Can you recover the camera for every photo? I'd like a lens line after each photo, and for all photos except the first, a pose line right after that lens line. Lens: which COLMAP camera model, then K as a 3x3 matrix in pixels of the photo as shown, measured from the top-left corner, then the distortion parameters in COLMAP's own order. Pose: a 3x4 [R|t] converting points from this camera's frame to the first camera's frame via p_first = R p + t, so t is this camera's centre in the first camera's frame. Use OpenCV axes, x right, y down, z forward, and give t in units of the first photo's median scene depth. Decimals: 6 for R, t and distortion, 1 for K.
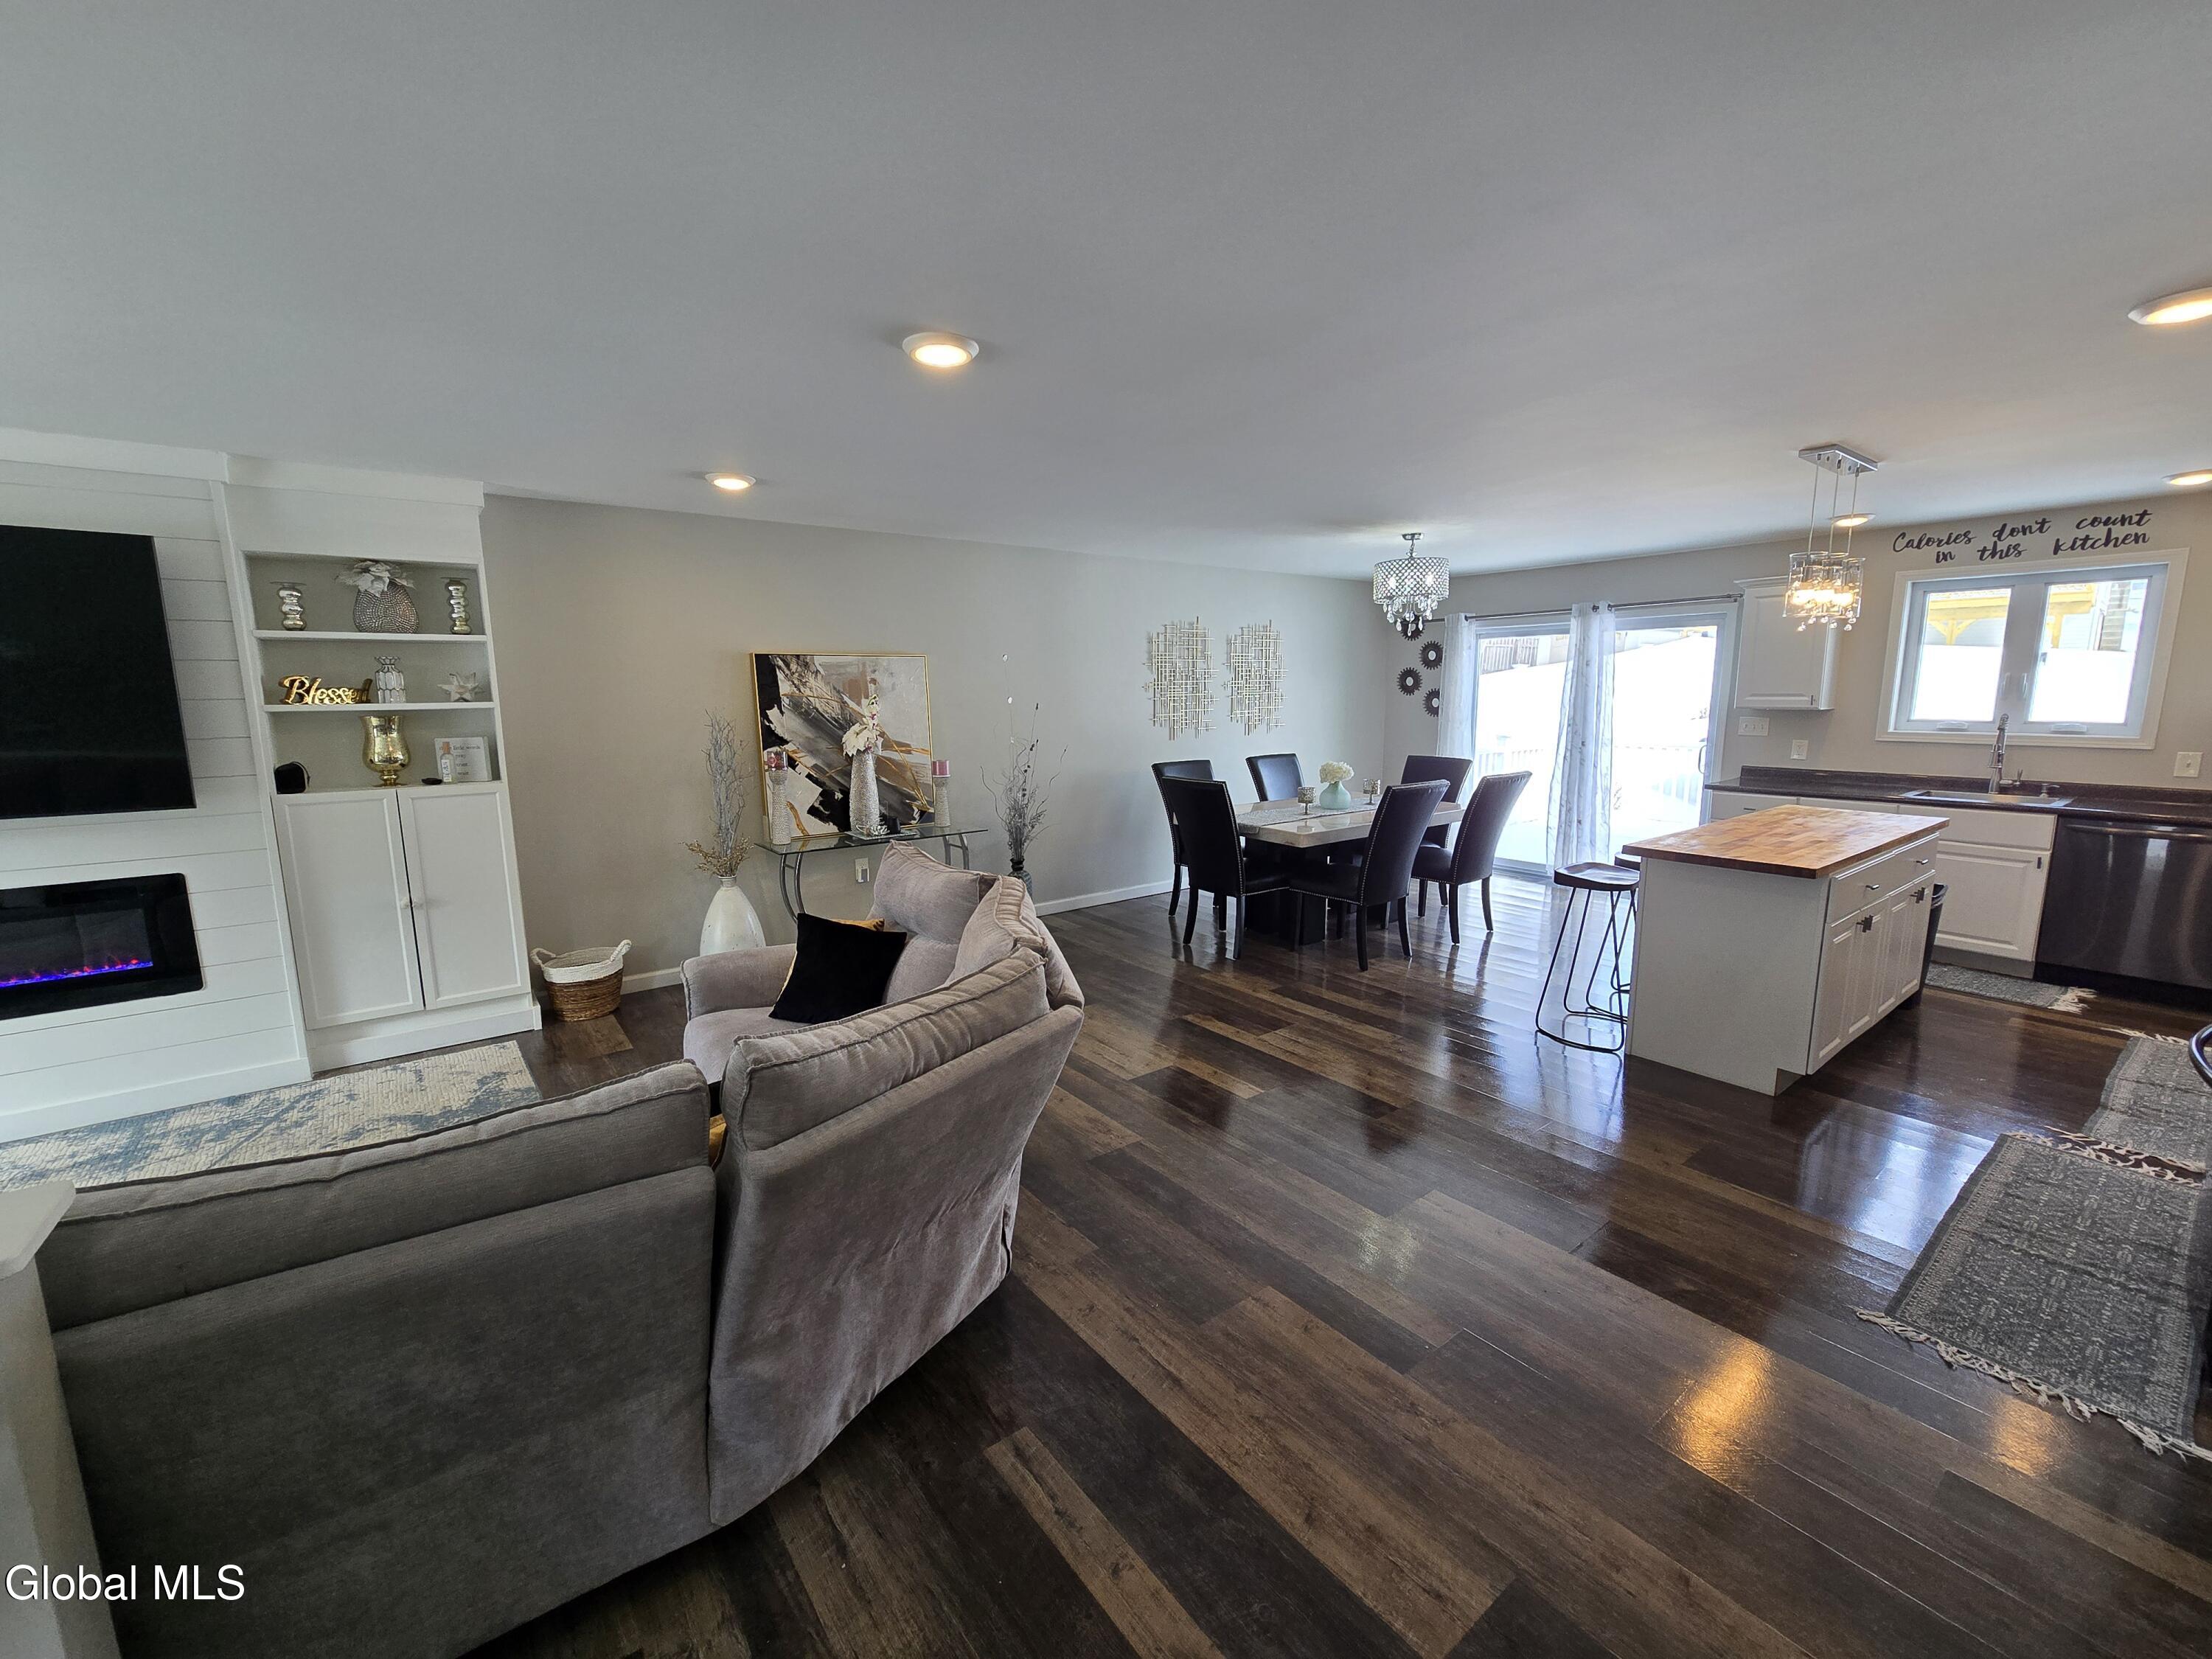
lens RADIAL K [[908.1, 0, 1100.4], [0, 908.1, 826.9], [0, 0, 1]] dist [-0.009536, 0.003360]
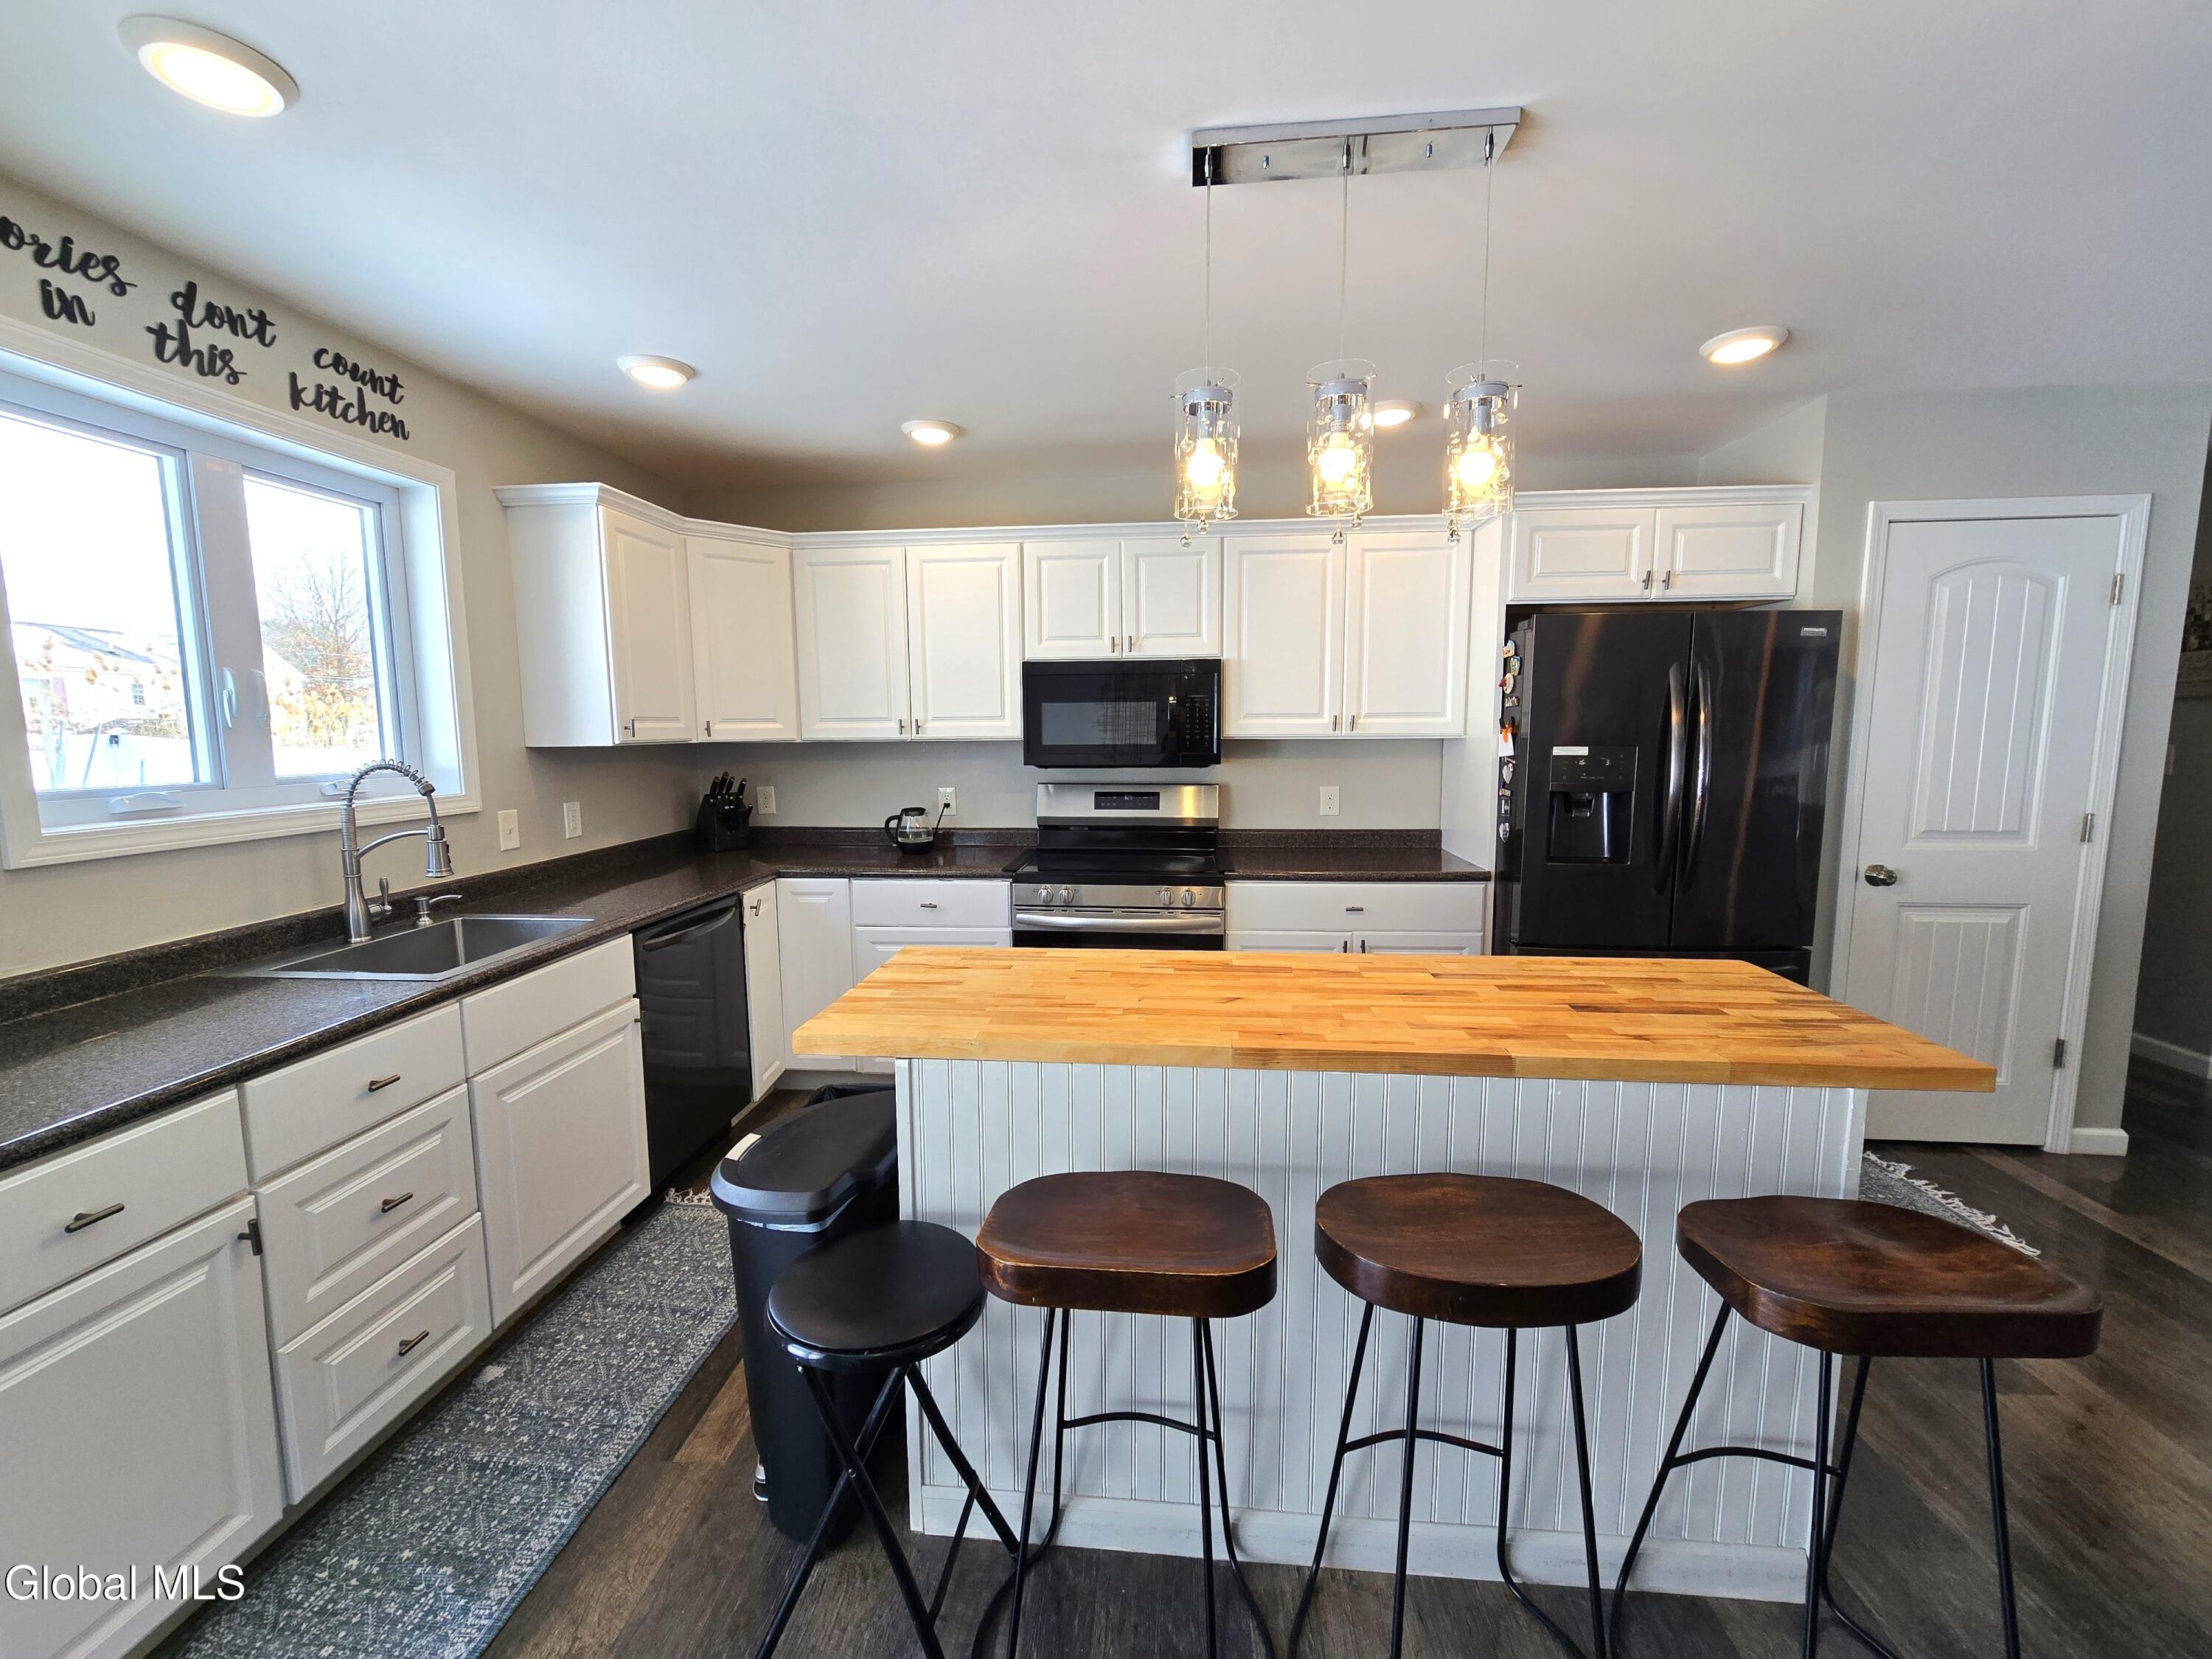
lens RADIAL K [[908.1, 0, 1100.5], [0, 908.1, 832.2], [0, 0, 1]] dist [-0.009536, 0.003360]
pose [[-0.735838, -0.065605, 0.673972, 0.457066], [0.117085, 0.967978, 0.222056, -0.153993], [-0.666959, 0.242309, -0.704594, 1.127529]]
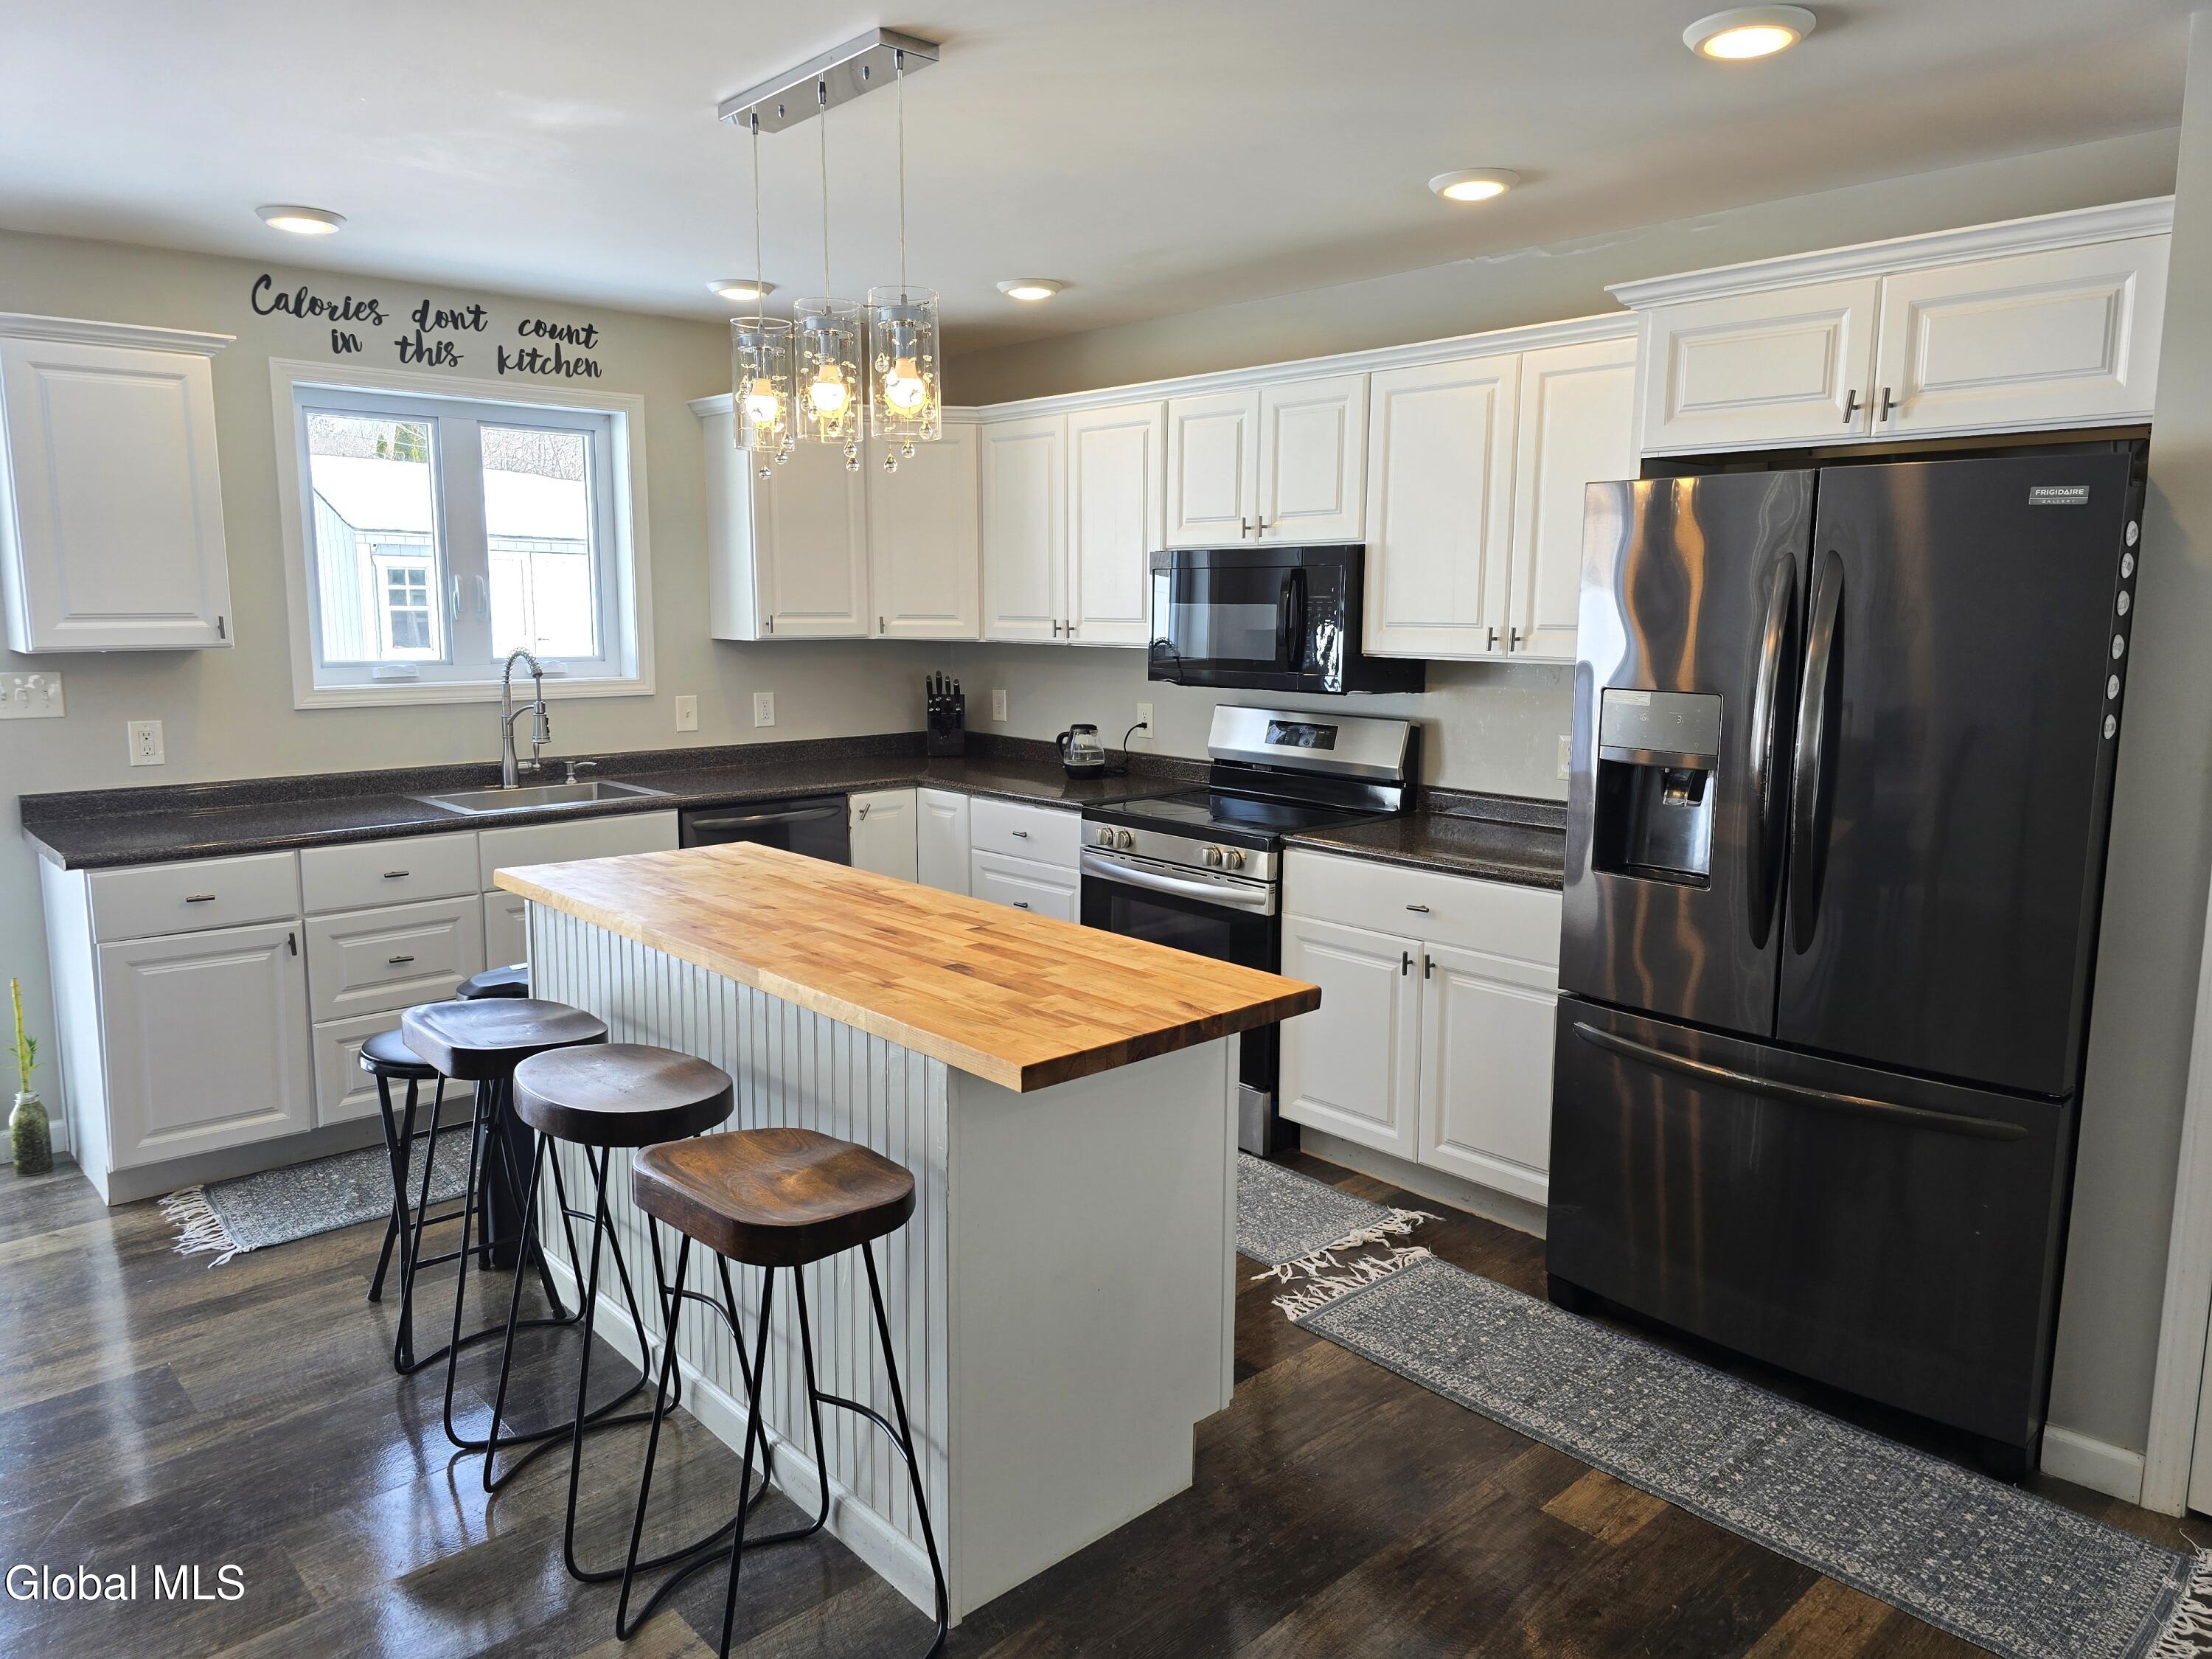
lens RADIAL K [[1483.6, 0, 1084.0], [0, 1483.6, 822.0], [0, 0, 1]] dist [0.046461, -0.034833]
pose [[-0.088567, -0.141911, 0.985909, 0.031130], [0.146698, 0.977147, 0.153828, -0.115075], [-0.985208, 0.158255, -0.065725, 0.756559]]
